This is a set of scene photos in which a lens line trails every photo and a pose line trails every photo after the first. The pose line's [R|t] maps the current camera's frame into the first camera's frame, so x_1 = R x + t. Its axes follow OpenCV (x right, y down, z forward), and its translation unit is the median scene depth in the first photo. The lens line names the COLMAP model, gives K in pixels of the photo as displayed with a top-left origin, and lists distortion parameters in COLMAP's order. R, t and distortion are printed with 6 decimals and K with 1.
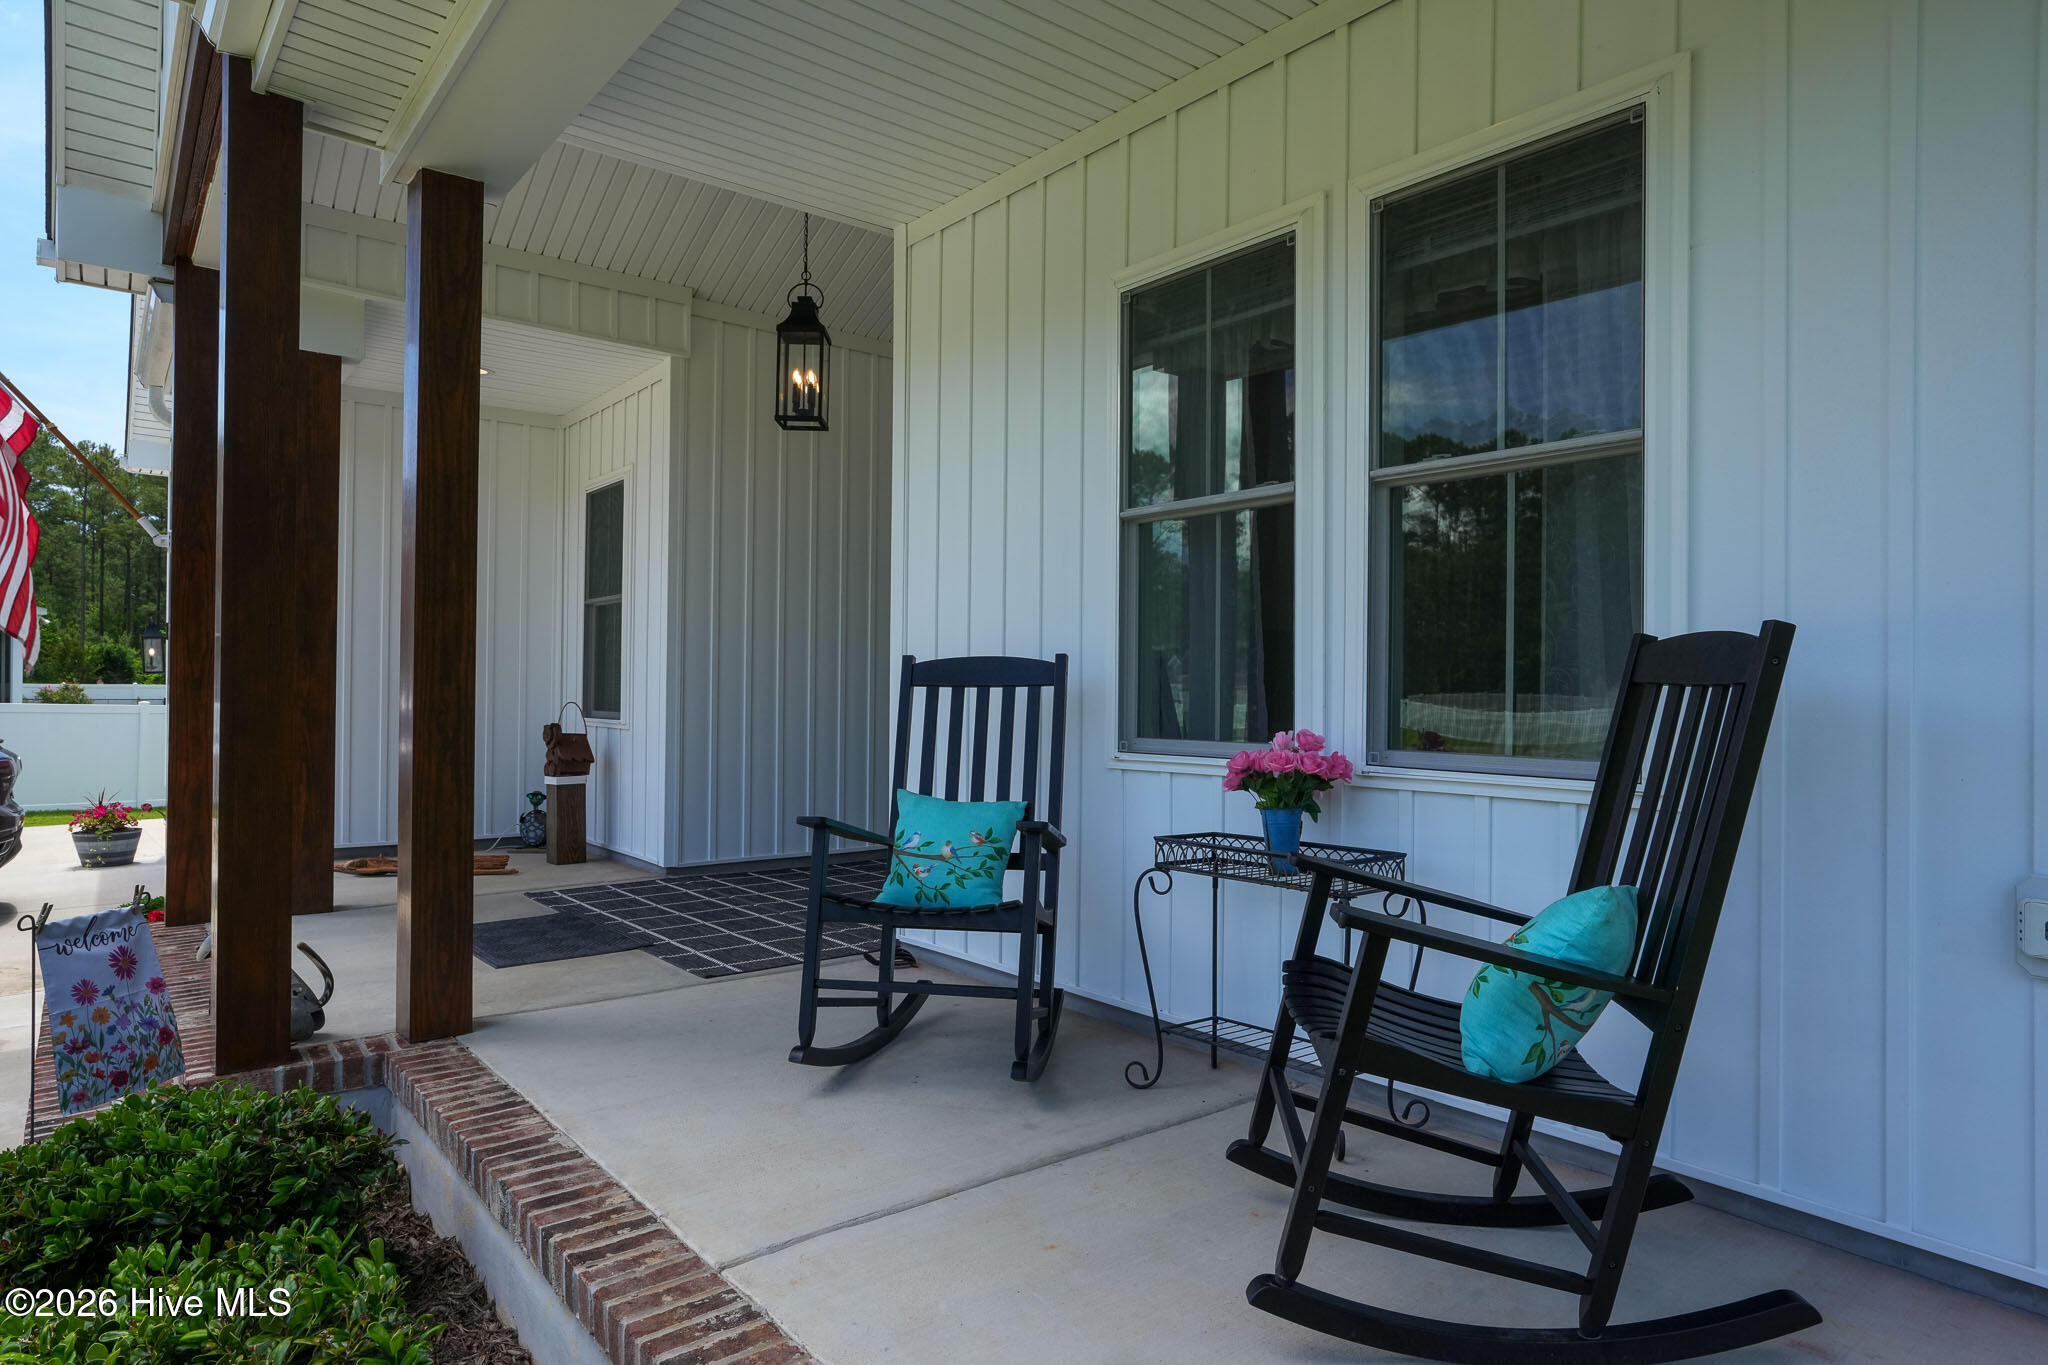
lens RADIAL K [[1189.4, 0, 1031.6], [0, 1189.4, 679.6], [0, 0, 1]] dist [-0.007788, -0.000519]
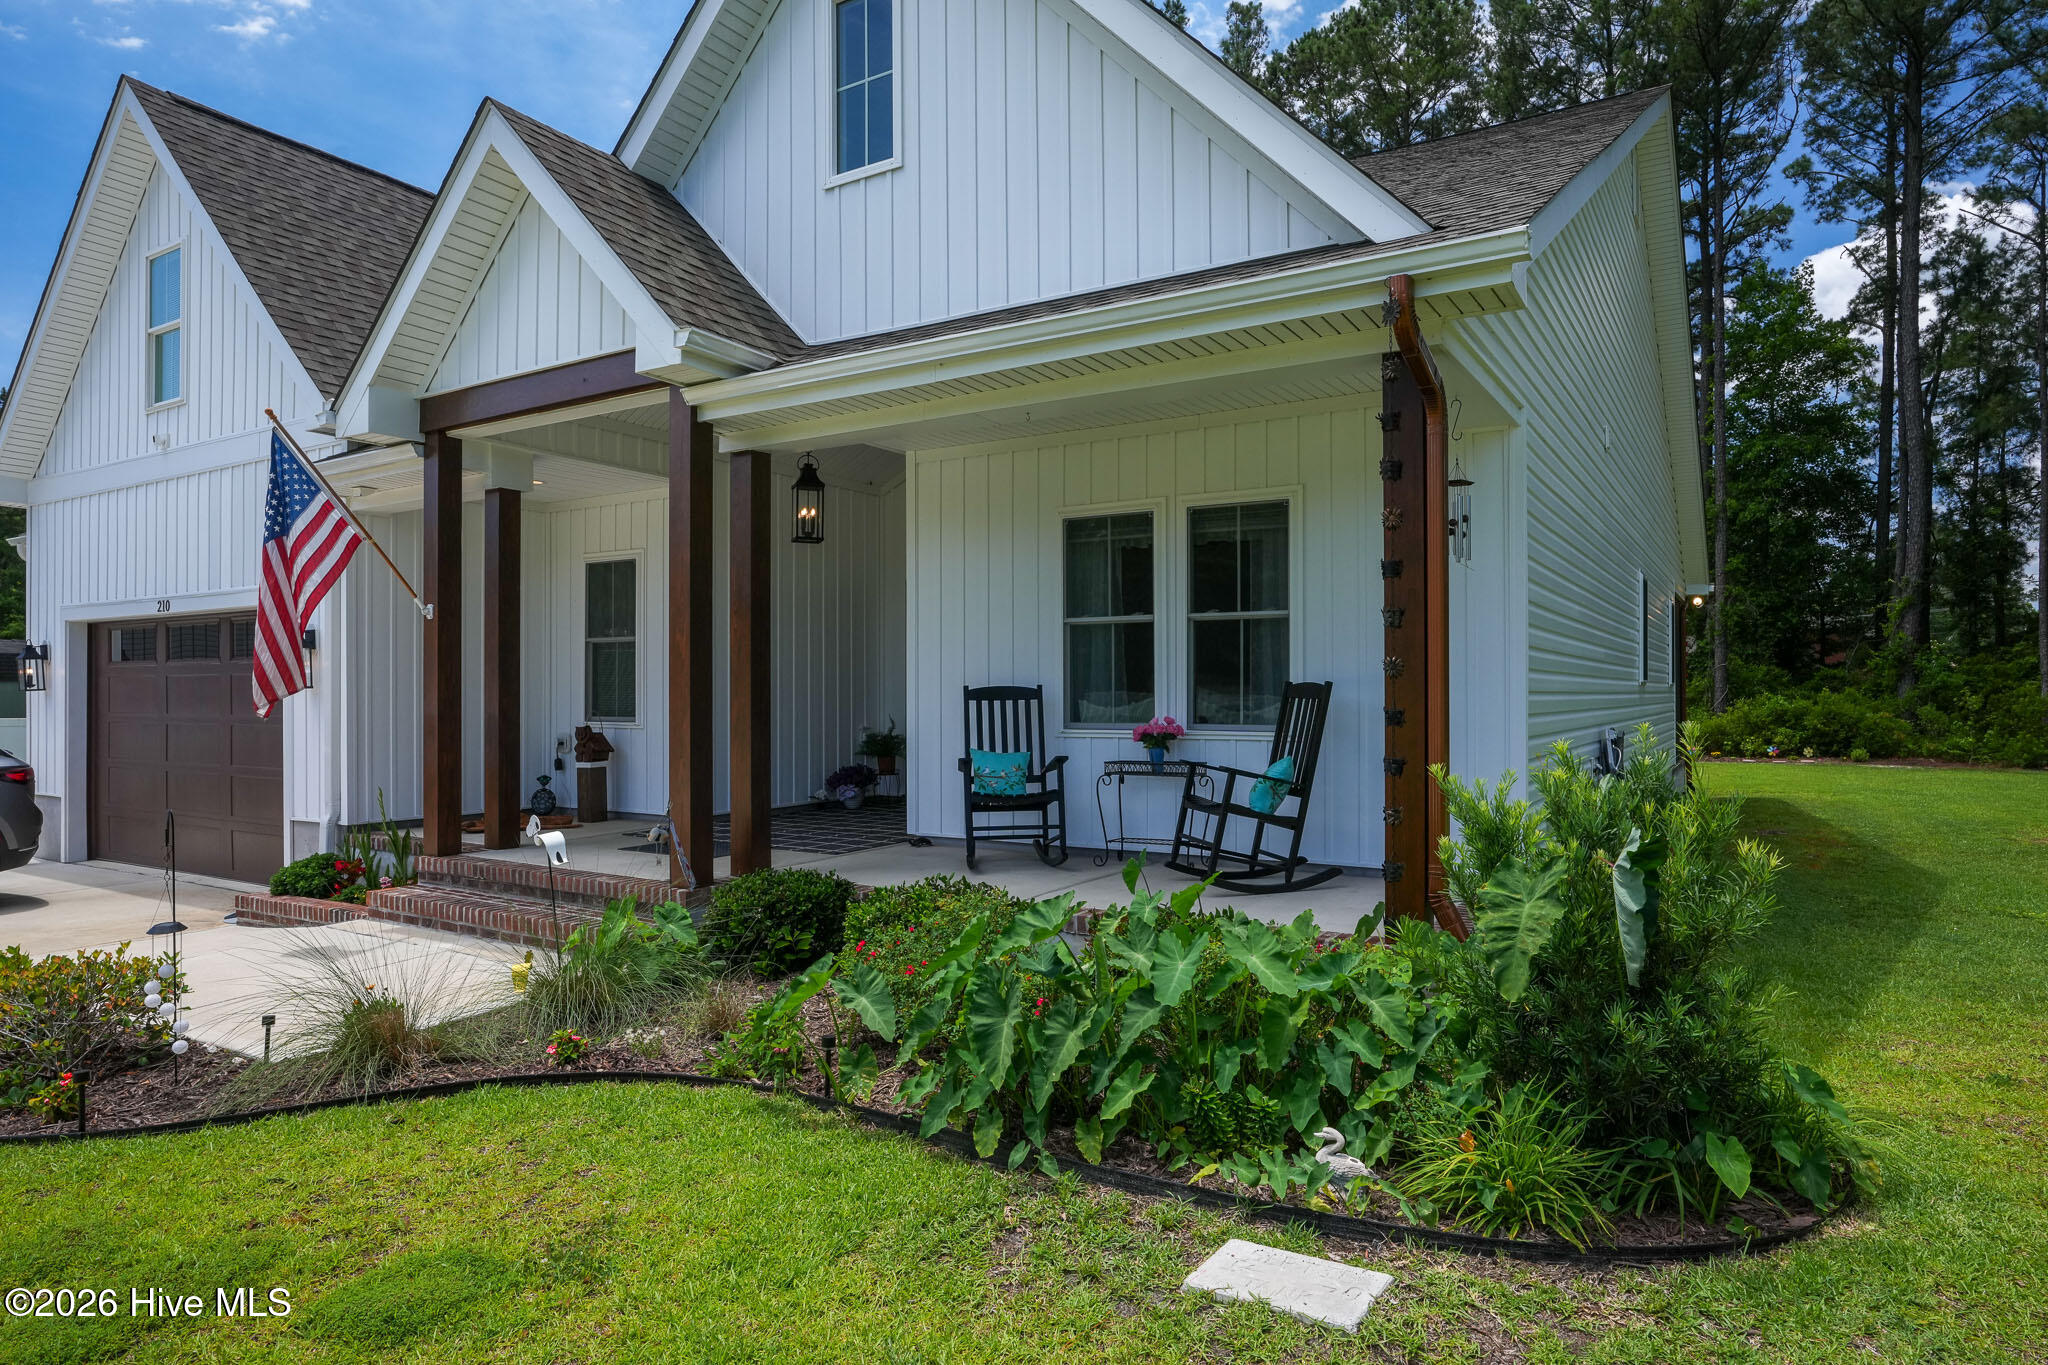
lens RADIAL K [[1189.4, 0, 1022.8], [0, 1189.4, 680.4], [0, 0, 1]] dist [-0.007788, -0.000519]
pose [[0.948130, -0.006094, 0.317823, -0.785097], [0.006517, 0.999979, -0.000268, -0.032726], [-0.317815, 0.002325, 0.948150, -1.188034]]
